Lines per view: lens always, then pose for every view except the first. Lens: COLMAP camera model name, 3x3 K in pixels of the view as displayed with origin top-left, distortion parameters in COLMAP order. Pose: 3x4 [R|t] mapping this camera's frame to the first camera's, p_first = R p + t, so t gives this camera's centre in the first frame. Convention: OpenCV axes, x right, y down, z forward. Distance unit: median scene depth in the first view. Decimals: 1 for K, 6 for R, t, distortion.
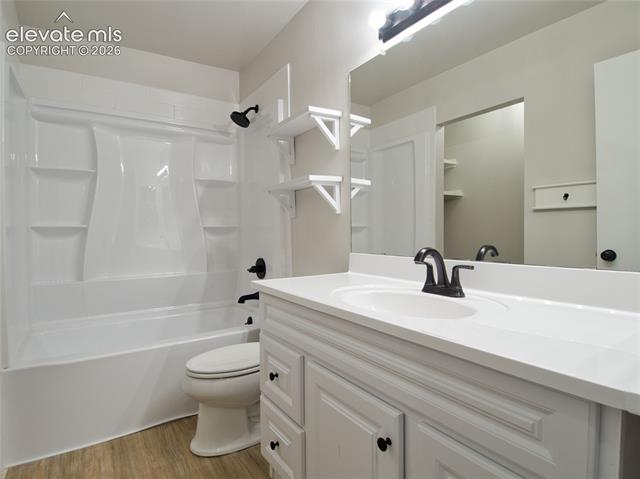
lens RADIAL K [[347.2, 0, 303.5], [0, 347.2, 239.6], [0, 0, 1]] dist [-0.000178, -0.000036]
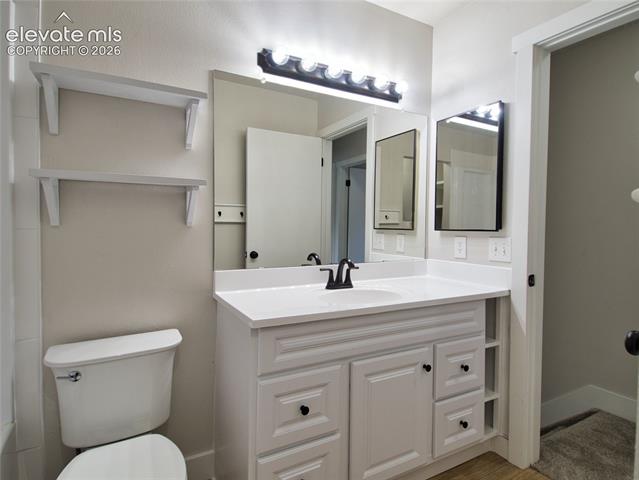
lens RADIAL K [[346.7, 0, 303.1], [0, 346.7, 240.1], [0, 0, 1]] dist [-0.000178, -0.000036]
pose [[0.068058, -0.019562, 0.997490, -1.068200], [0.007055, 0.999792, 0.019125, -0.078503], [-0.997656, 0.005736, 0.068182, 1.013962]]
